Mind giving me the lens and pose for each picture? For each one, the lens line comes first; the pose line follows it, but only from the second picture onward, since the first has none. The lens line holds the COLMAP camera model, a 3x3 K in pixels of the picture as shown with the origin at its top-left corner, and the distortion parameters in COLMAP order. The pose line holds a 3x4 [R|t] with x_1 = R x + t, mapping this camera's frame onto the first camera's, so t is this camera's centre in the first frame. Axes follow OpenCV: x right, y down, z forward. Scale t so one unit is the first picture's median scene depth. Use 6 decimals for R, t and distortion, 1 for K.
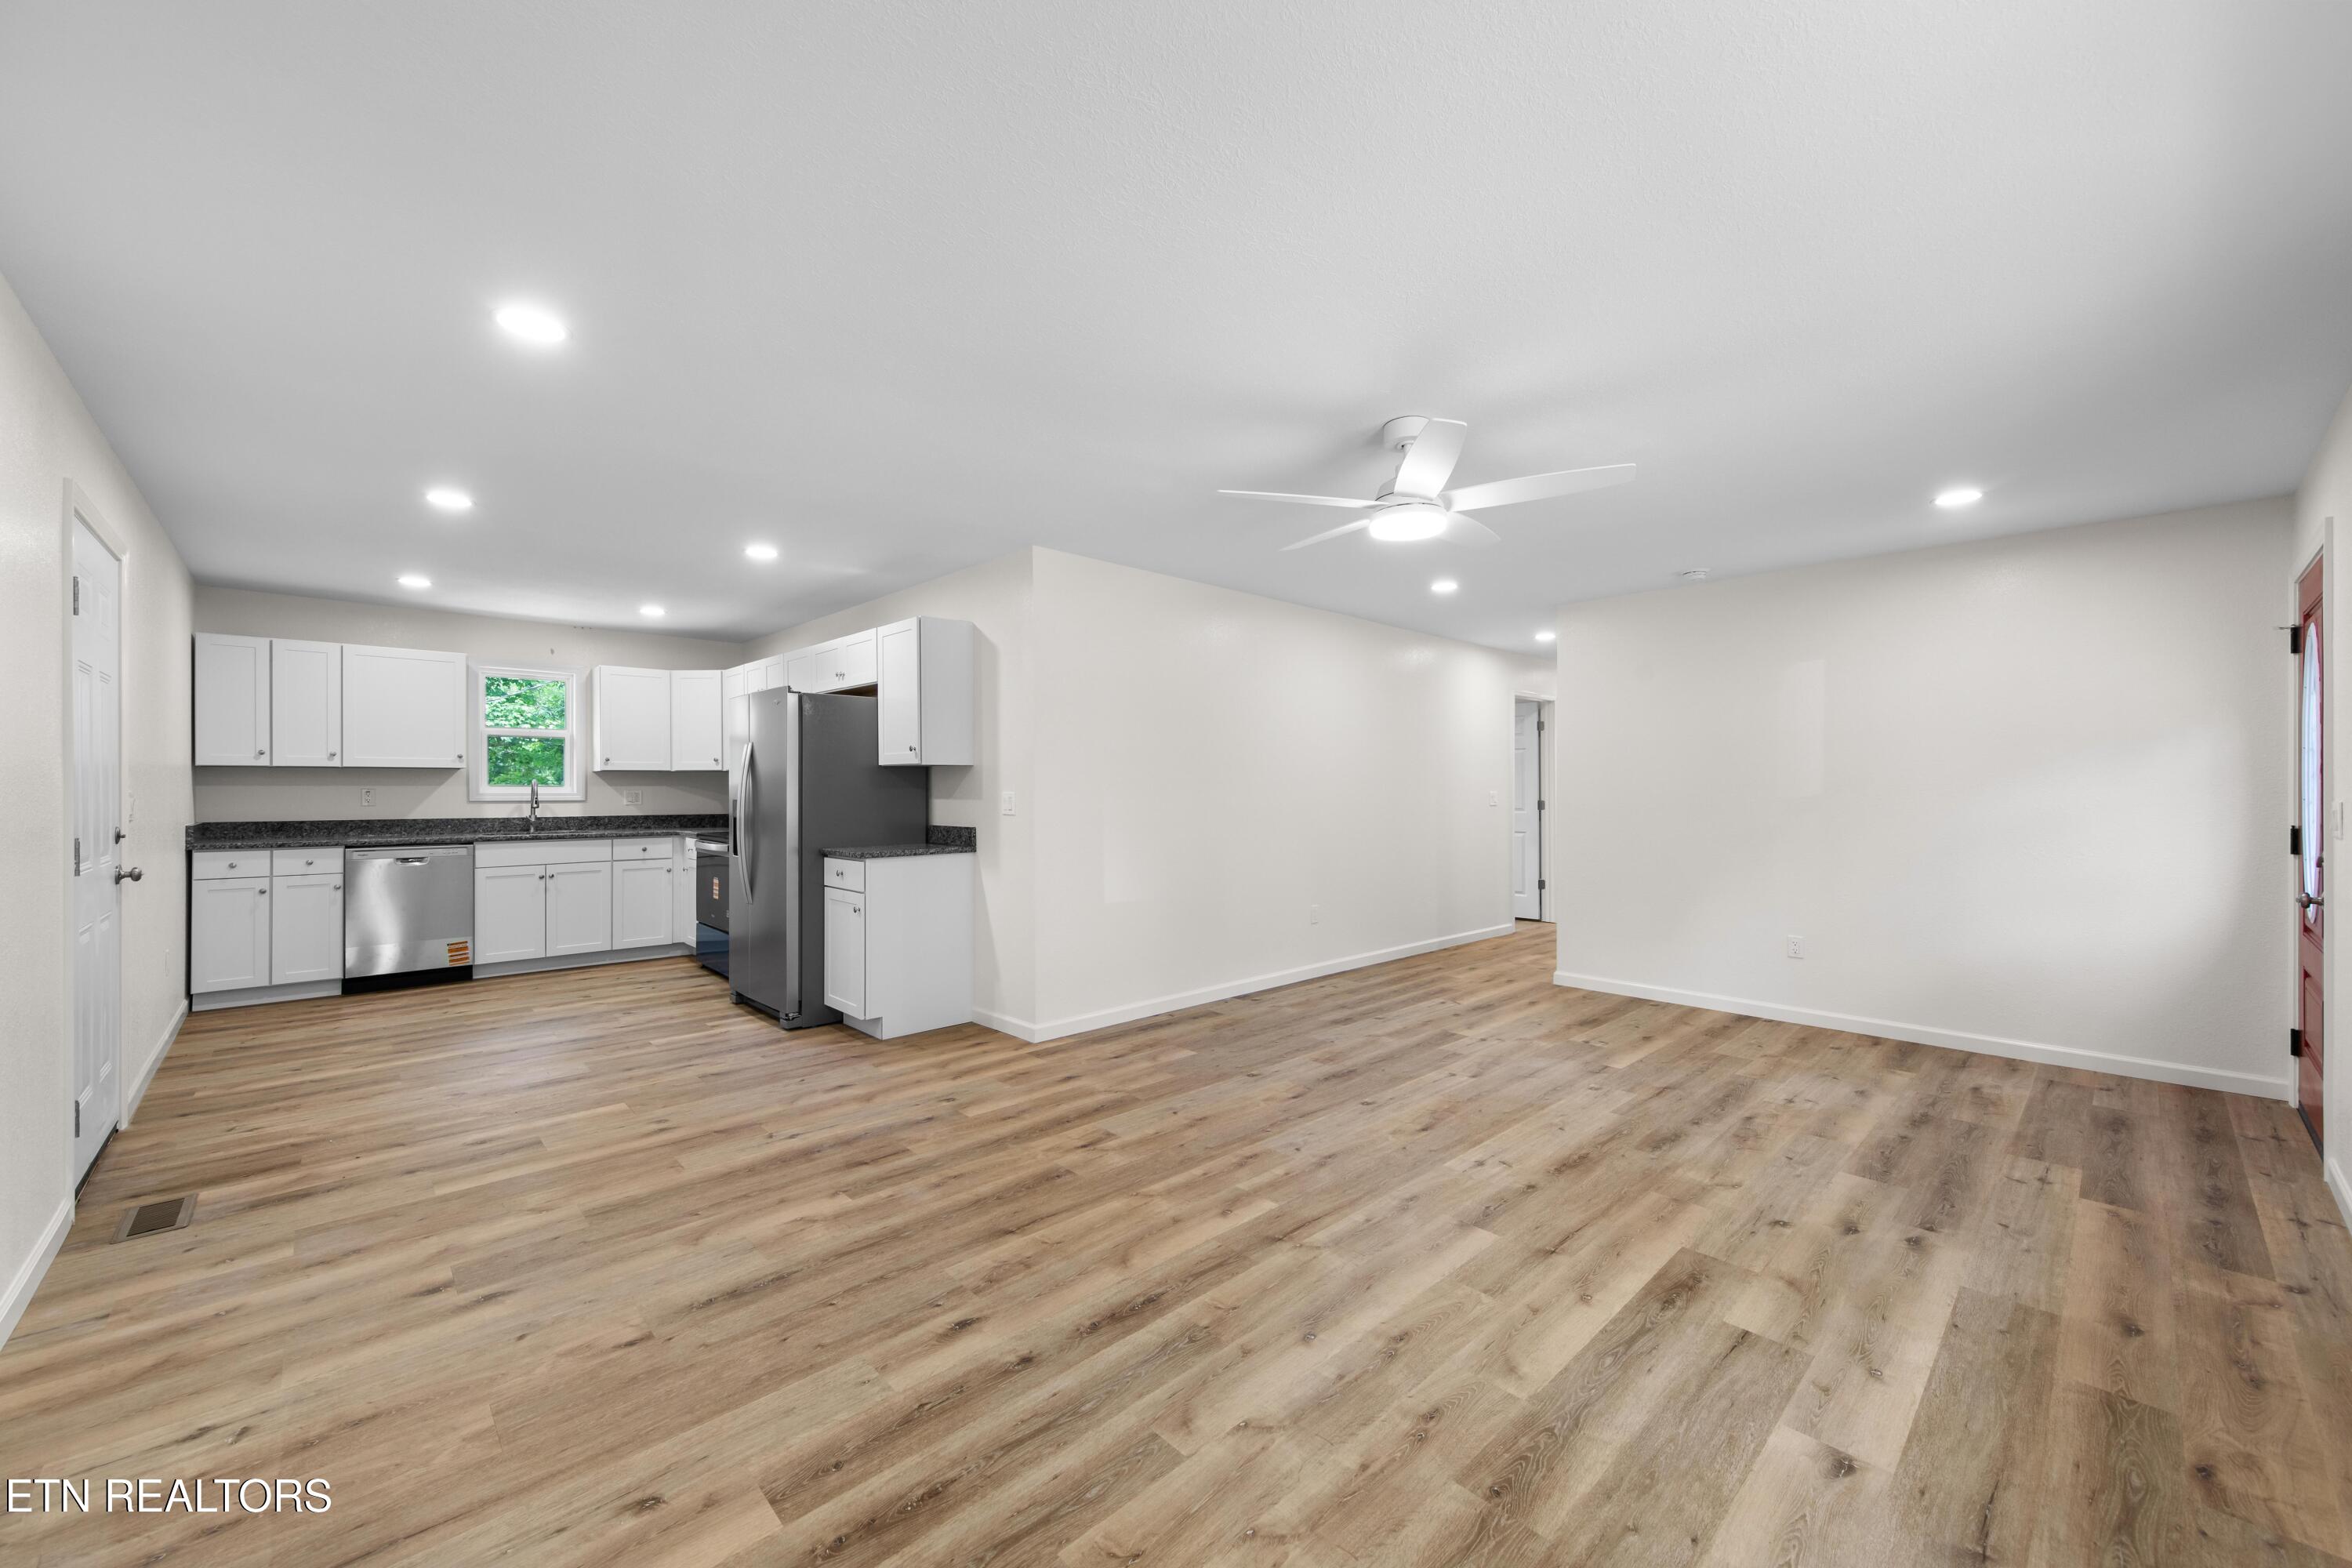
lens RADIAL K [[897.8, 0, 1165.0], [0, 897.8, 788.2], [0, 0, 1]] dist [0.007734, -0.000284]
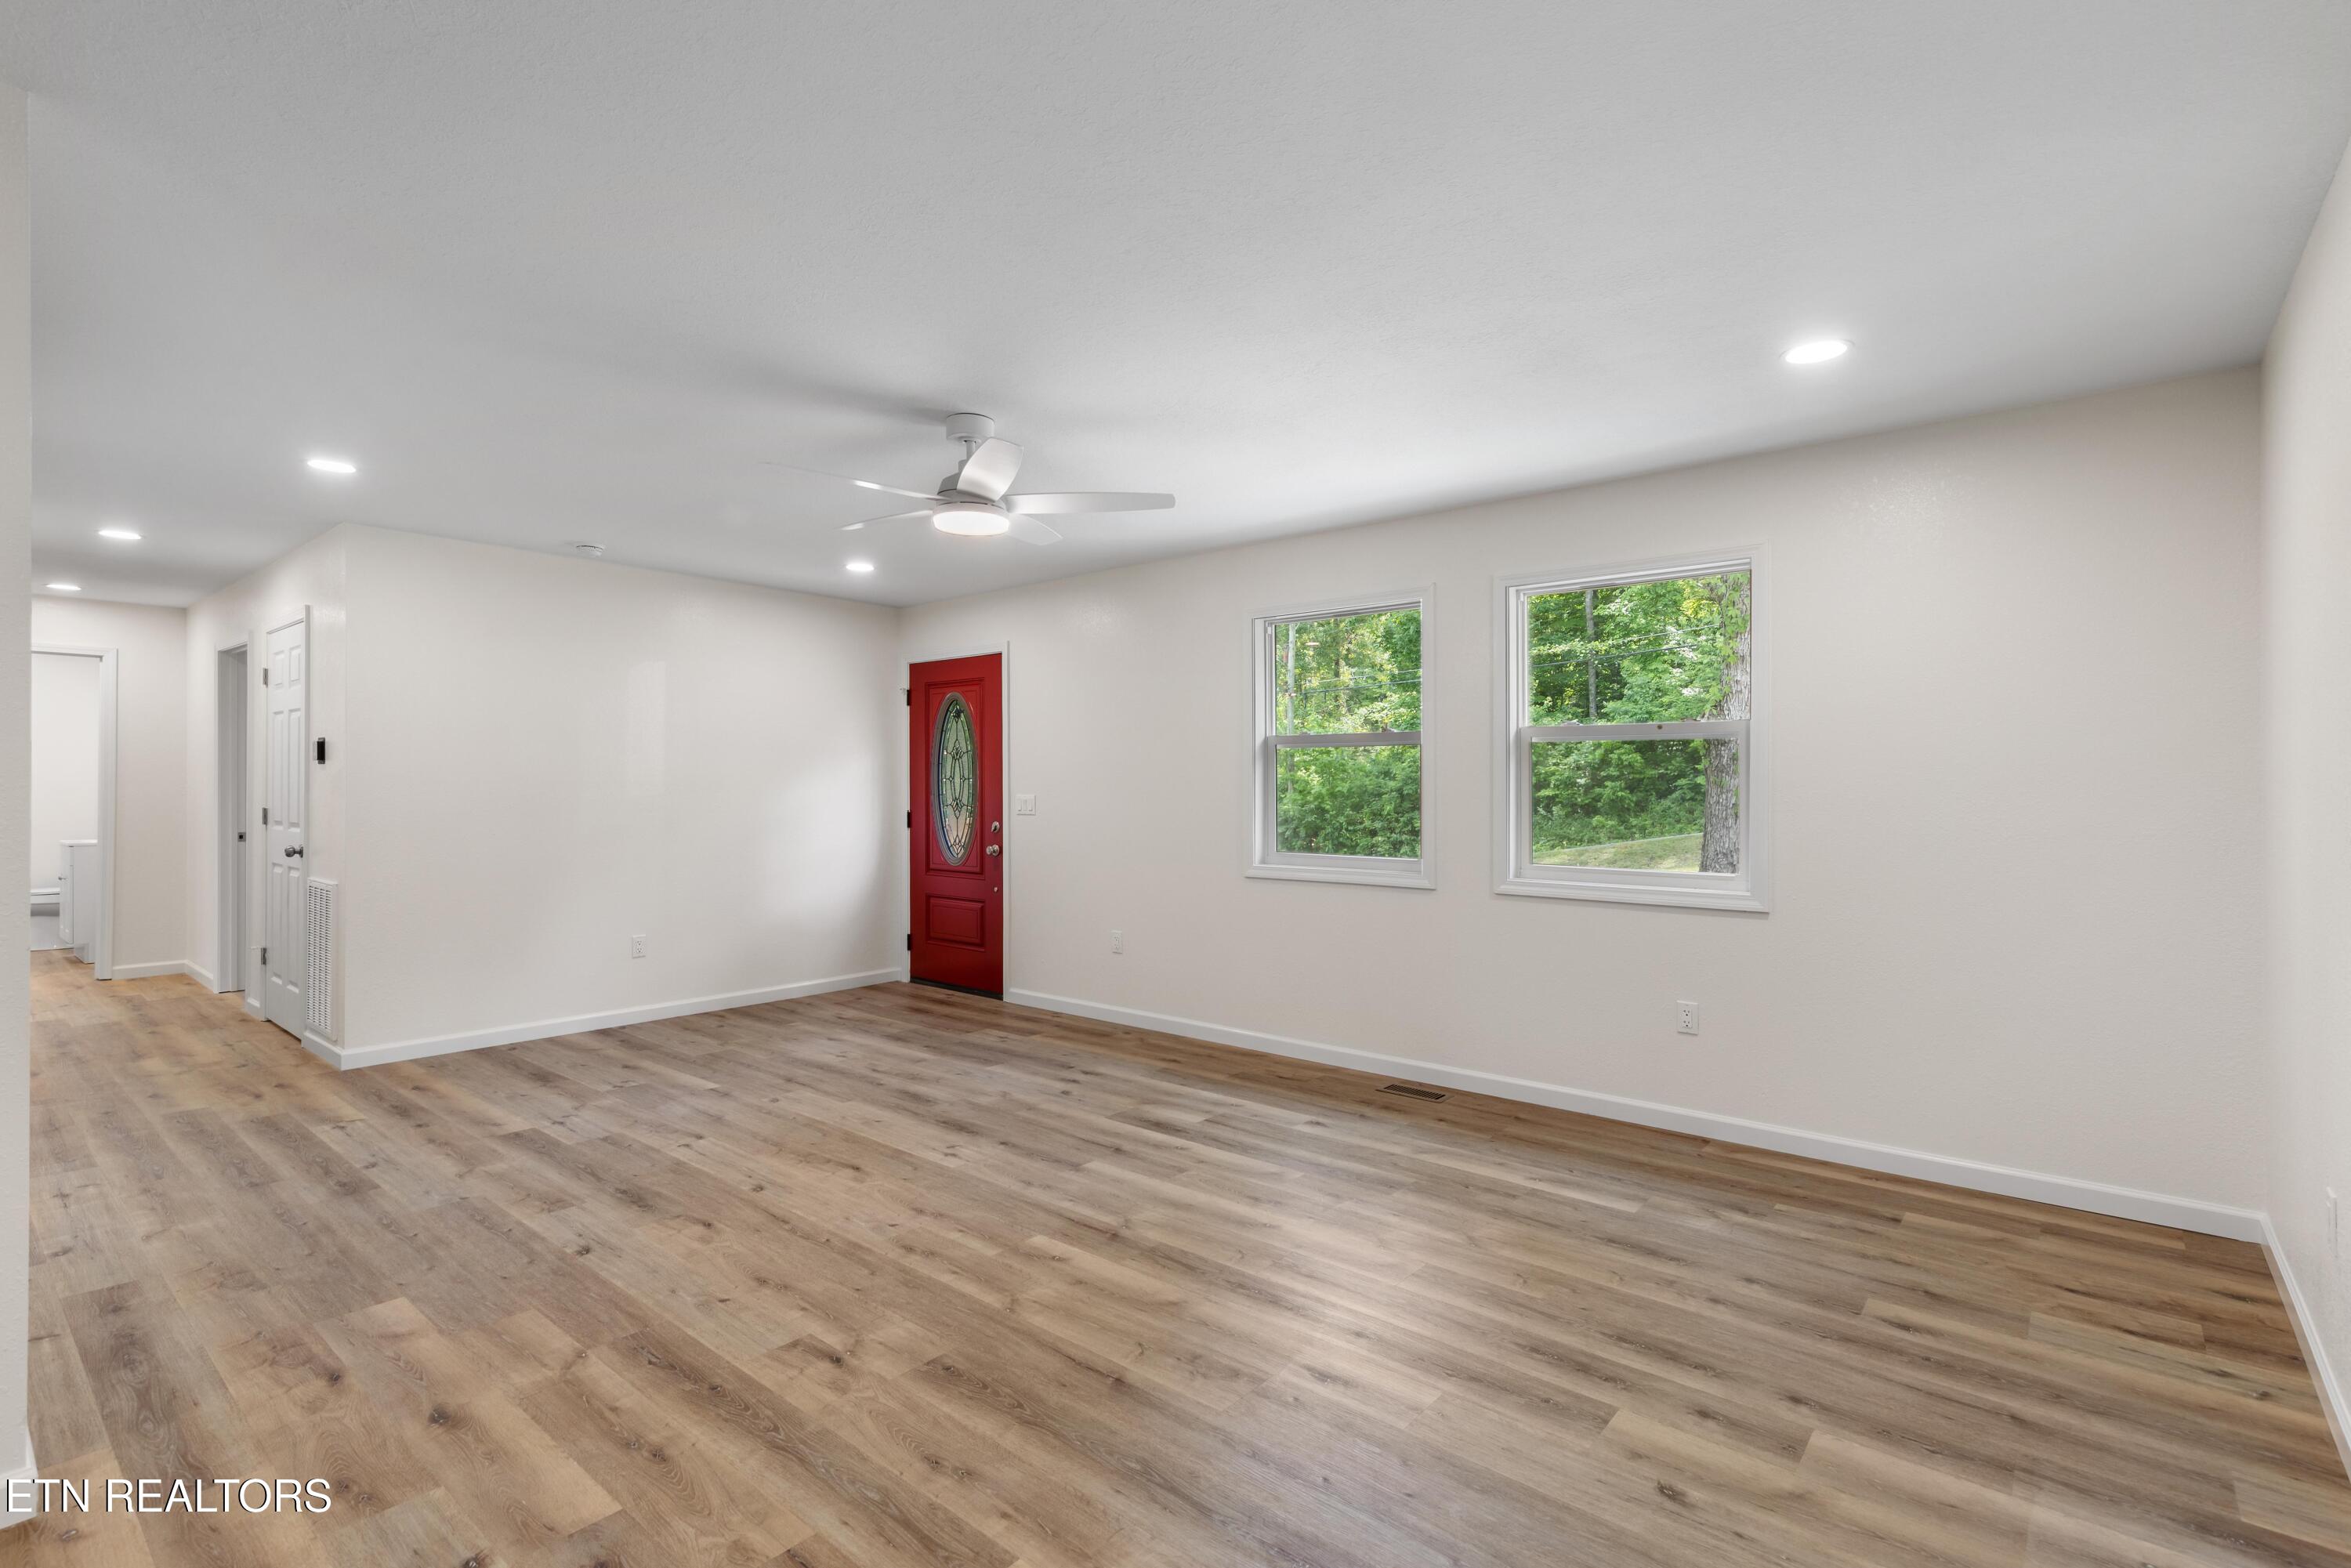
lens RADIAL K [[1084.4, 0, 1176.1], [0, 1084.4, 789.2], [0, 0, 1]] dist [0.008830, -0.000480]
pose [[-0.116797, -0.001469, 0.993155, -0.810567], [-0.002296, 0.999997, 0.001209, -0.000619], [-0.993153, -0.002139, -0.116800, 0.797169]]
